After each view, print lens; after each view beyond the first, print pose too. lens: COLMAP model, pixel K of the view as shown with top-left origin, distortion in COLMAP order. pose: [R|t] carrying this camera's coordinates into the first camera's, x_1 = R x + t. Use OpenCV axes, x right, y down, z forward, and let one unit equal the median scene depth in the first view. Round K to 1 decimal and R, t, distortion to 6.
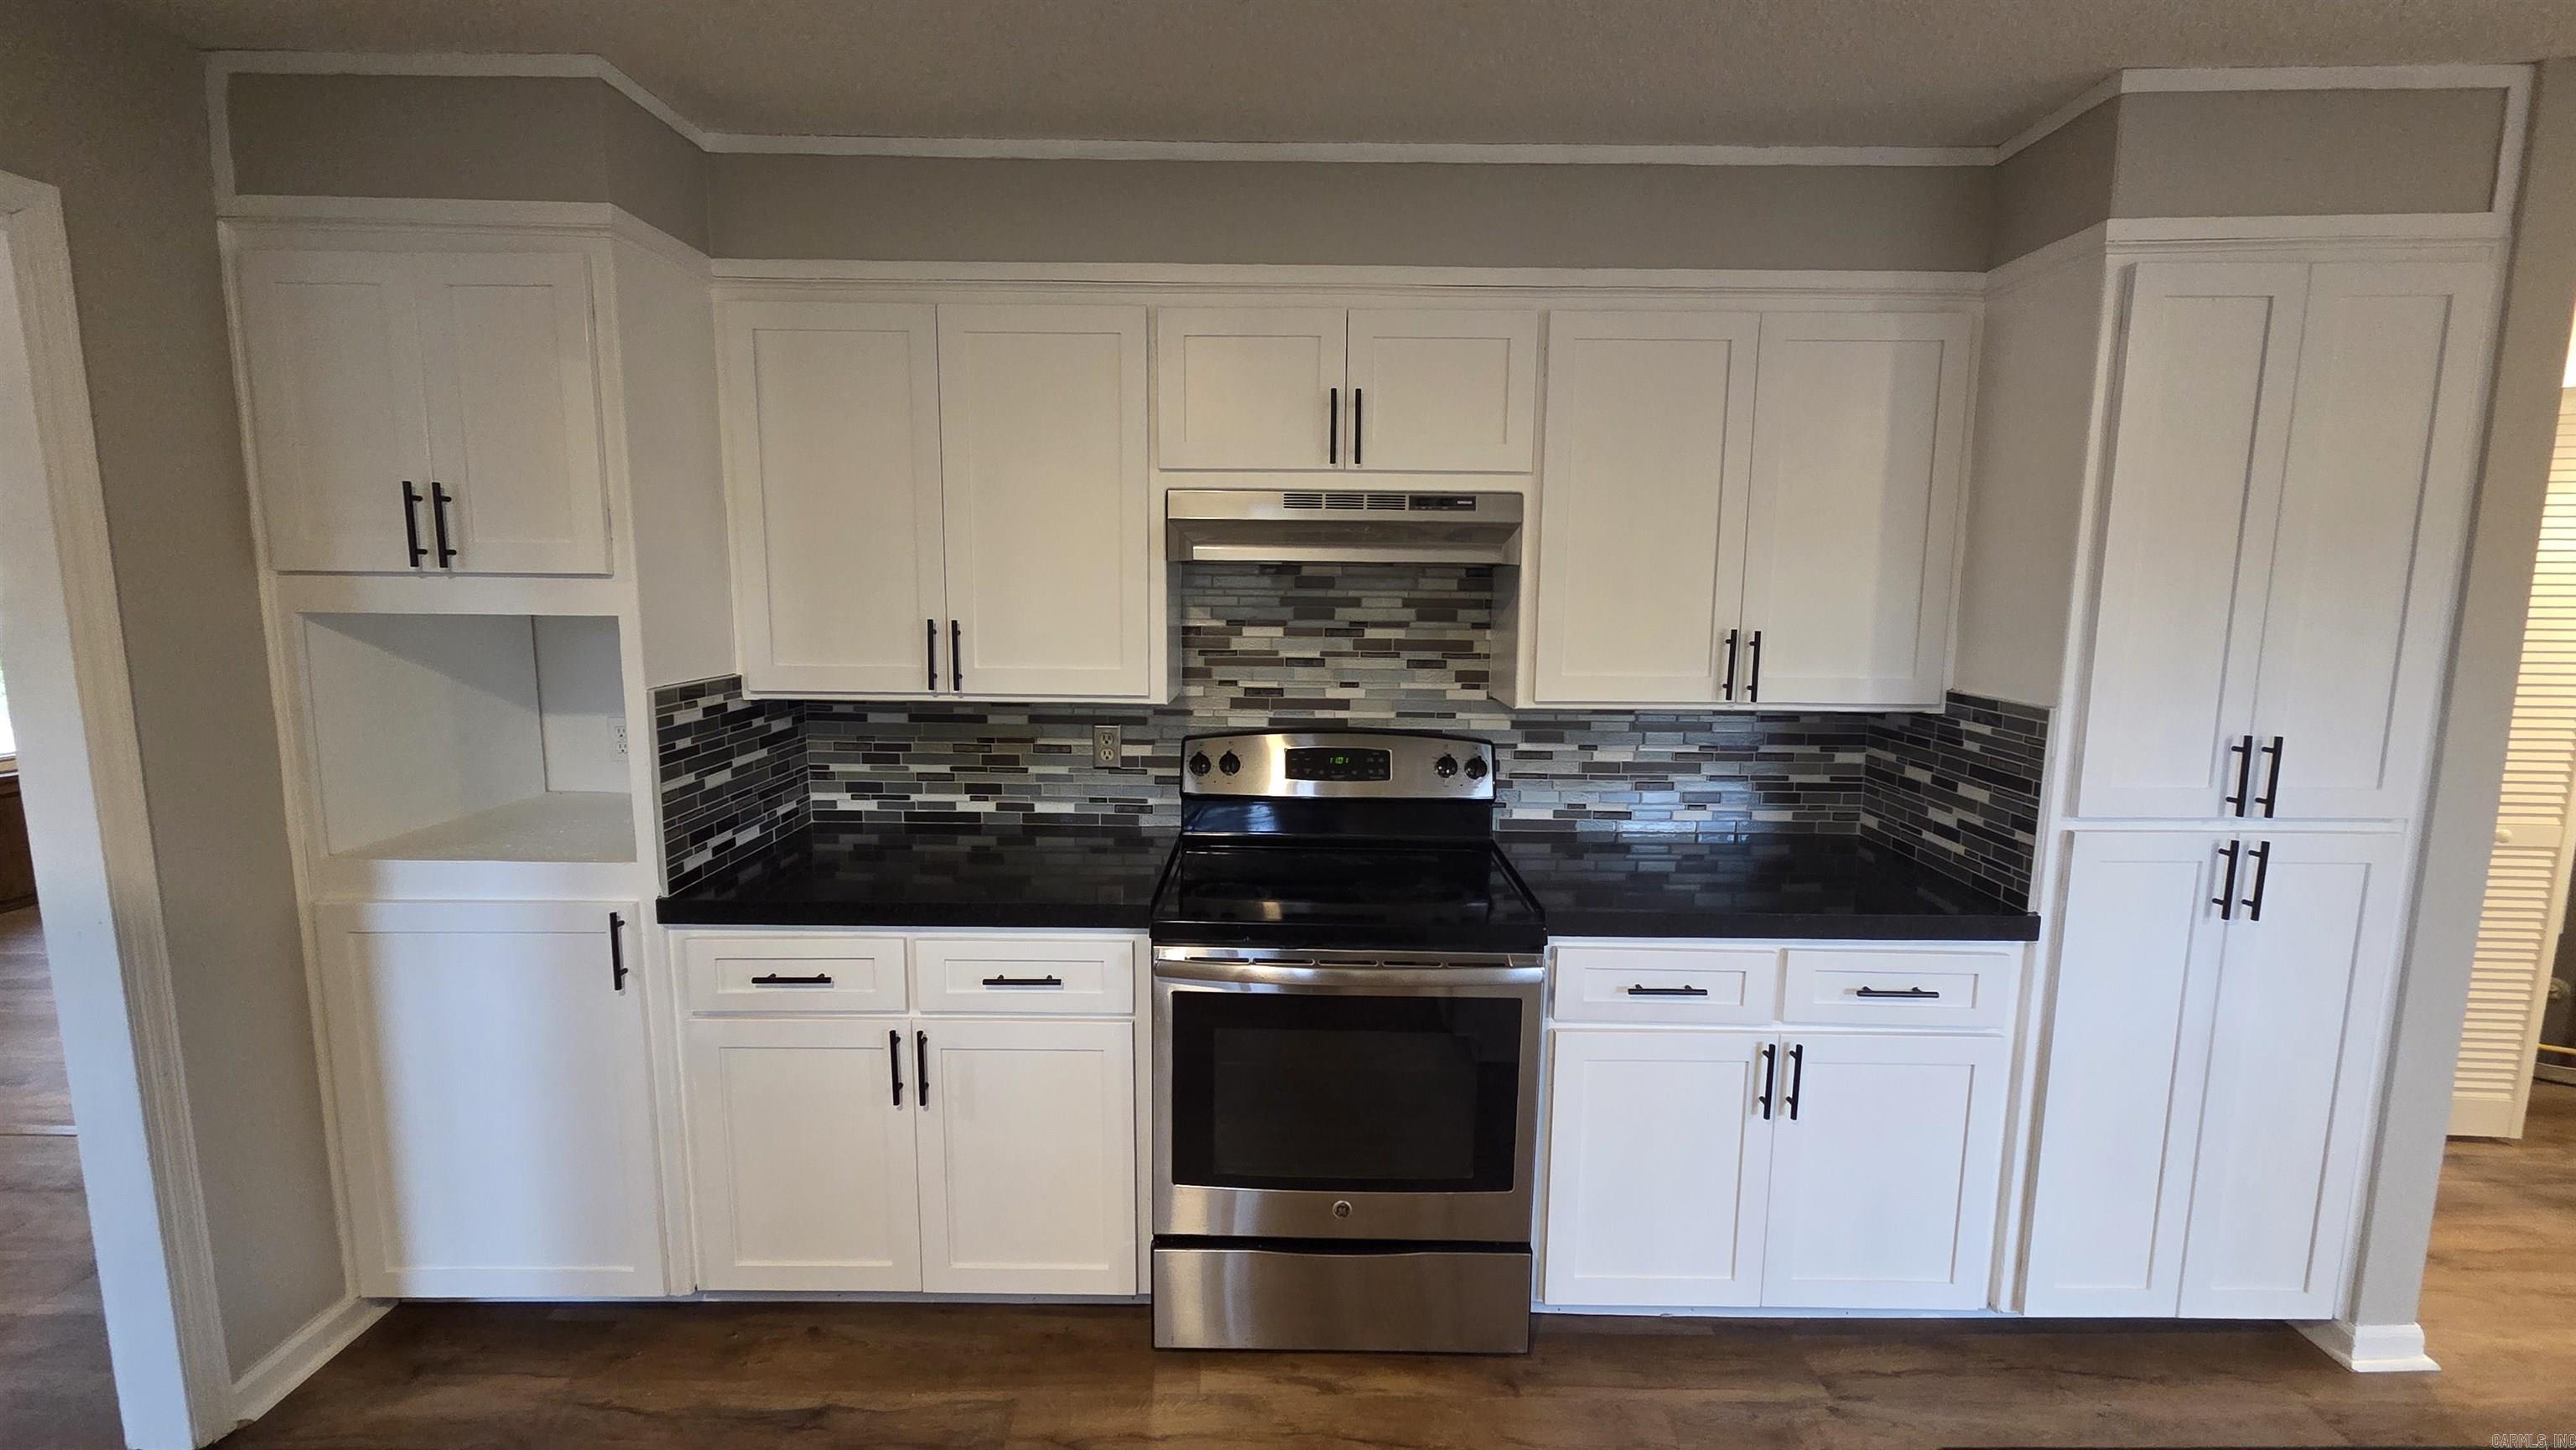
lens RADIAL K [[1050.7, 0, 1287.7], [0, 1050.7, 714.2], [0, 0, 1]] dist [0.001277, 0.000088]
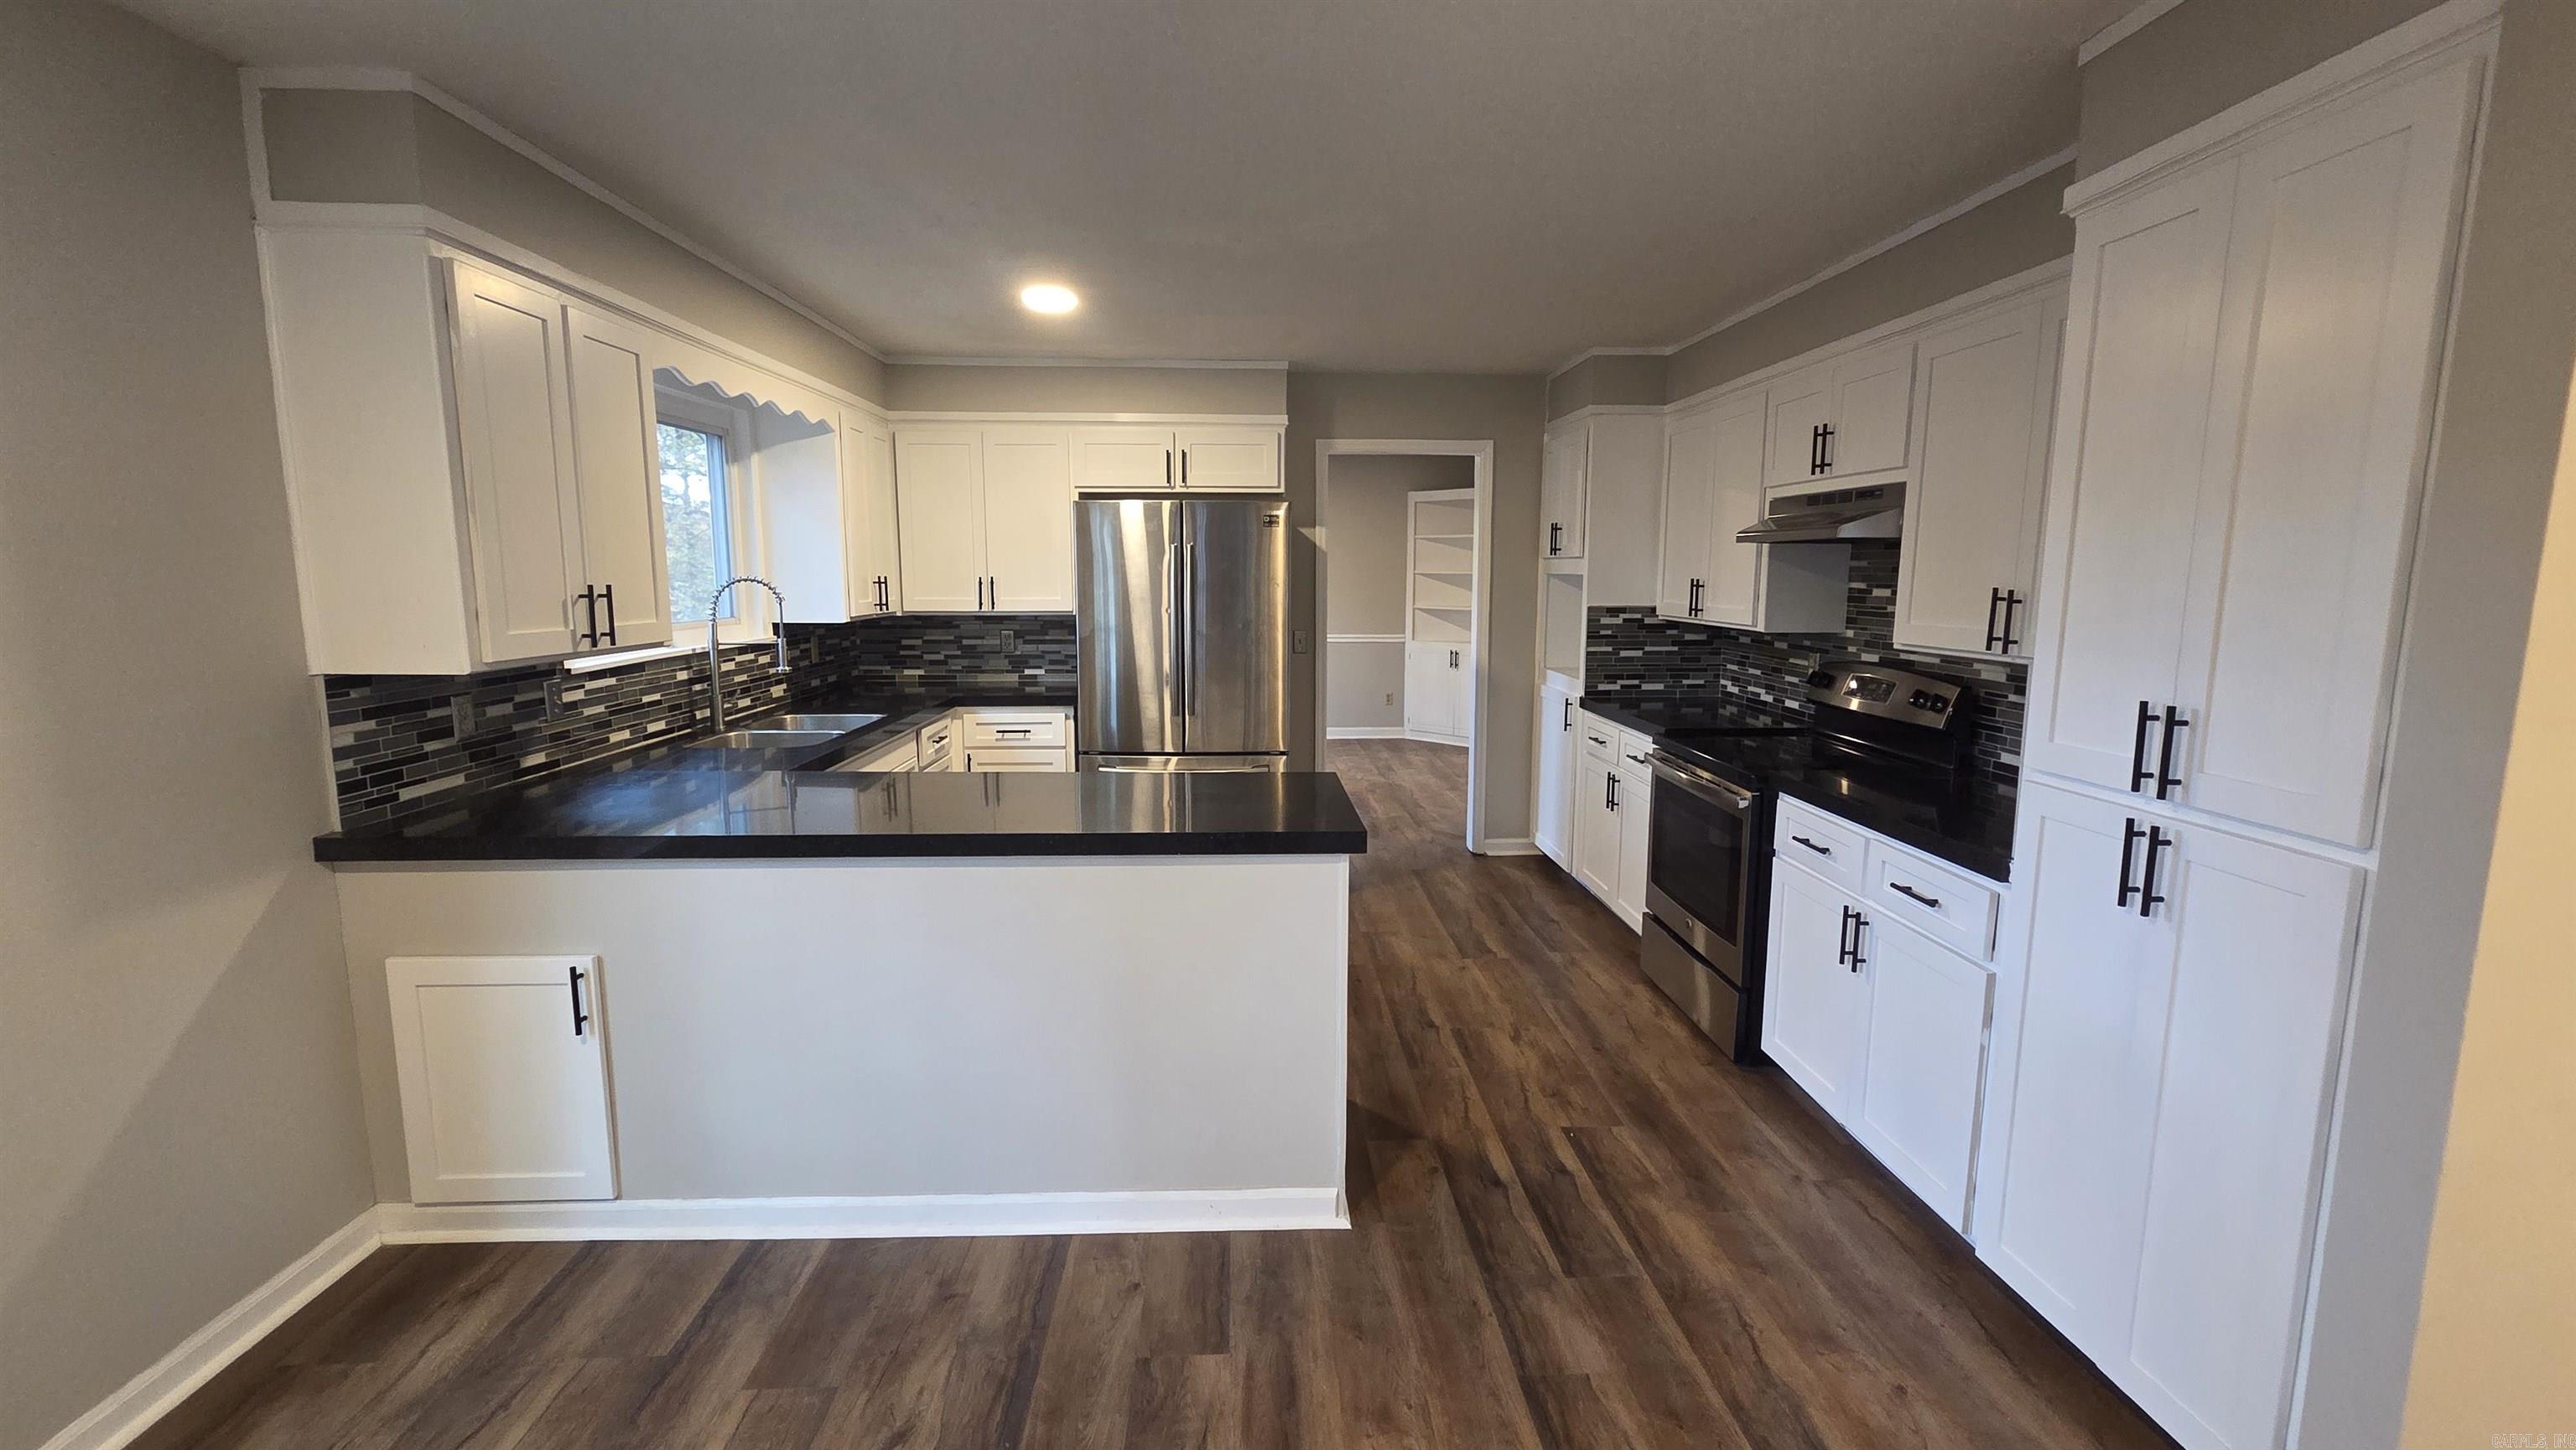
lens RADIAL K [[1050.7, 0, 1287.7], [0, 1050.7, 714.2], [0, 0, 1]] dist [0.001277, 0.000088]
pose [[0.051501, 0.128868, -0.990324, 1.511073], [-0.133628, 0.983611, 0.121046, 0.017623], [0.989692, 0.126101, 0.067877, 0.185955]]
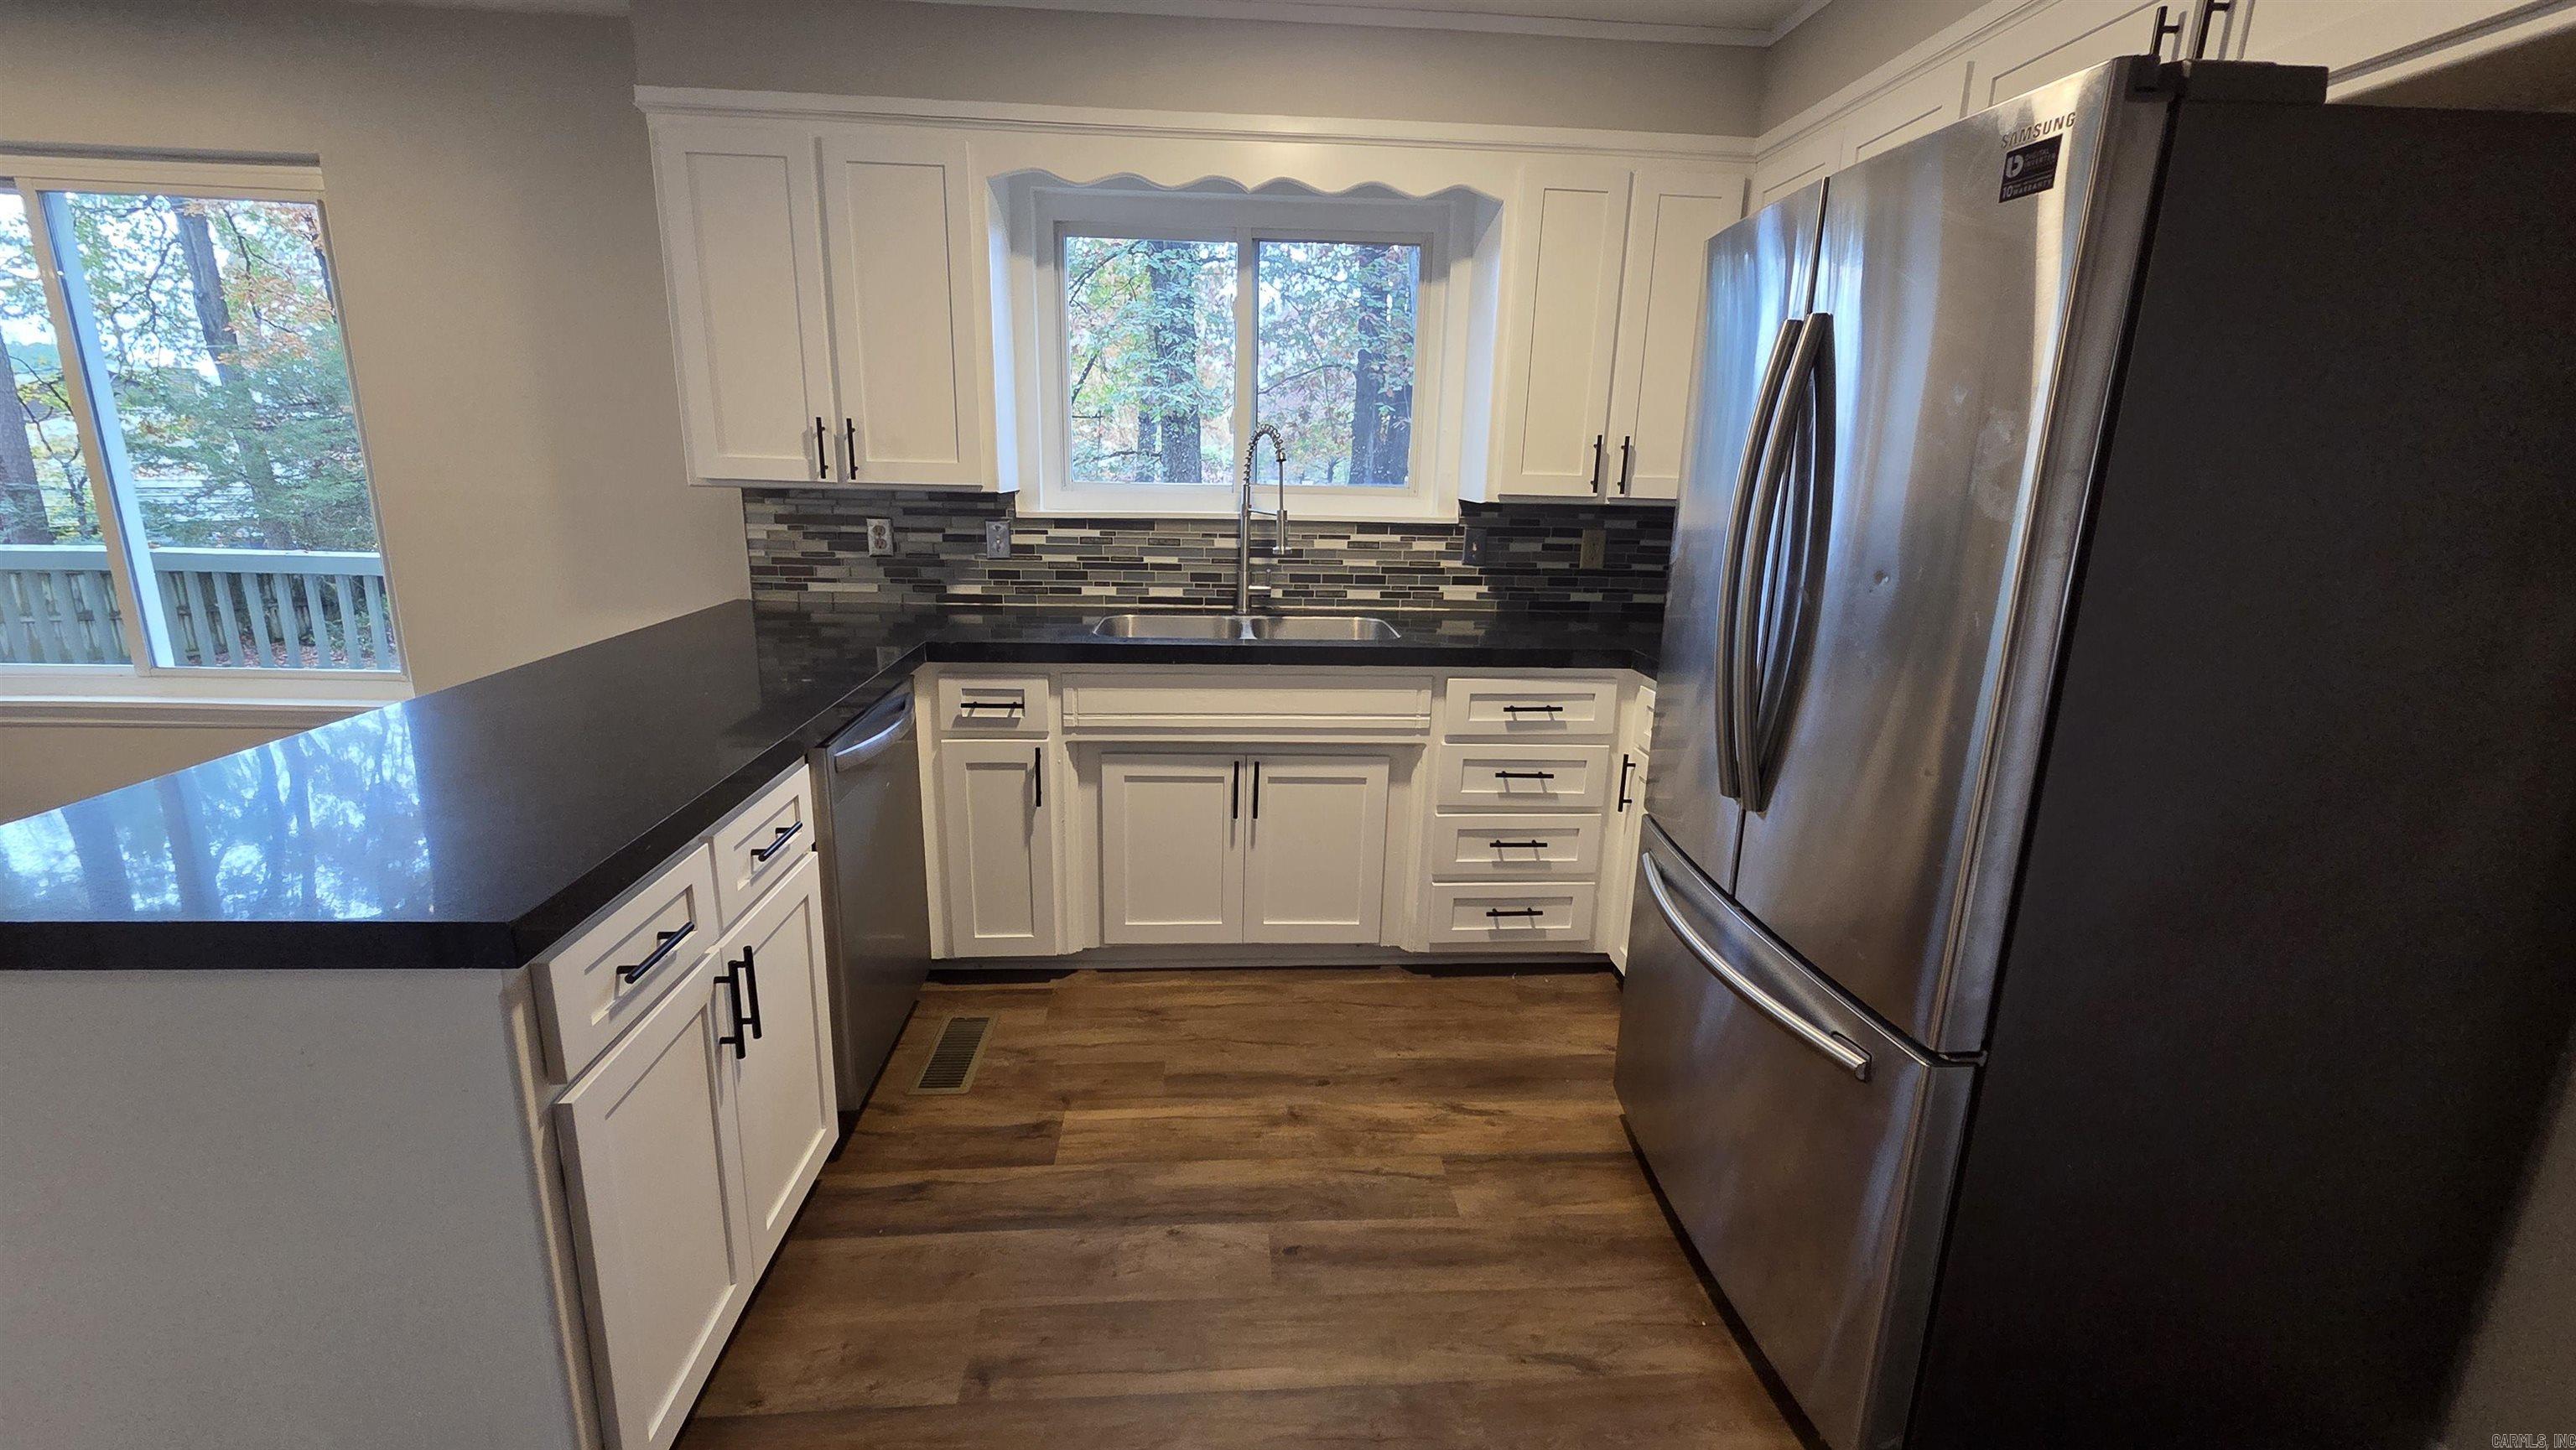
lens RADIAL K [[1050.7, 0, 1287.7], [0, 1050.7, 714.2], [0, 0, 1]] dist [0.001277, 0.000088]
pose [[-0.996265, -0.012590, -0.085423, -0.083911], [-0.042960, 0.930449, 0.363893, -0.023392], [0.074901, 0.366204, -0.927515, 0.755592]]
